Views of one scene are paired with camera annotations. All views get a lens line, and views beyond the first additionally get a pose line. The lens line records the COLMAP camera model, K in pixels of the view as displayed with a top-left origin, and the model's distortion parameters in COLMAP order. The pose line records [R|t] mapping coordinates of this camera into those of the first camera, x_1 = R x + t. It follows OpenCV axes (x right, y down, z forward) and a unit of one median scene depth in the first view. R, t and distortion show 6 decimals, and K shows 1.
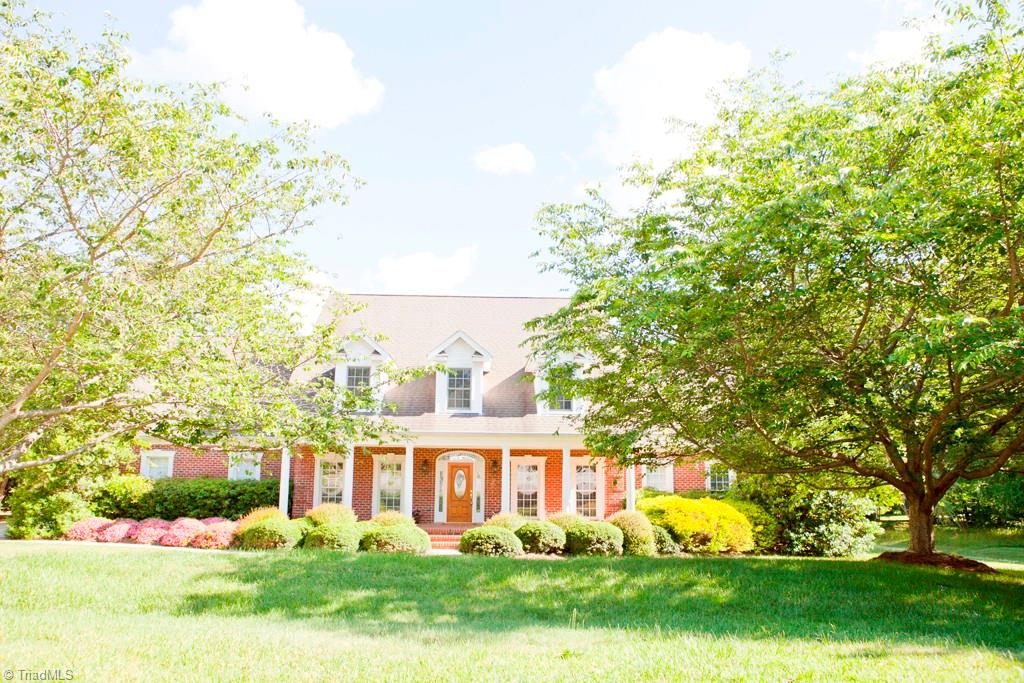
lens RADIAL K [[704.2, 0, 514.4], [0, 704.2, 341.3], [0, 0, 1]] dist [-0.075665, 0.038336]
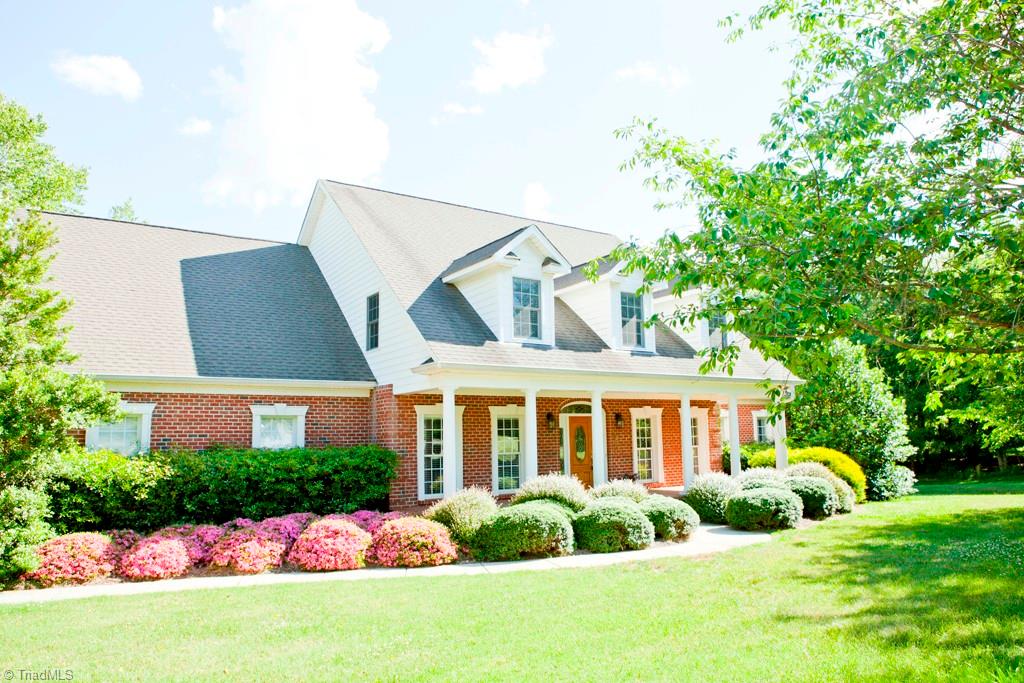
lens RADIAL K [[704.2, 0, 512.6], [0, 704.2, 344.0], [0, 0, 1]] dist [-0.075665, 0.038336]
pose [[0.841685, 0.044273, 0.538150, -0.600878], [-0.073361, 0.996768, 0.032736, 0.076413], [-0.534962, -0.067032, 0.842213, 0.405589]]
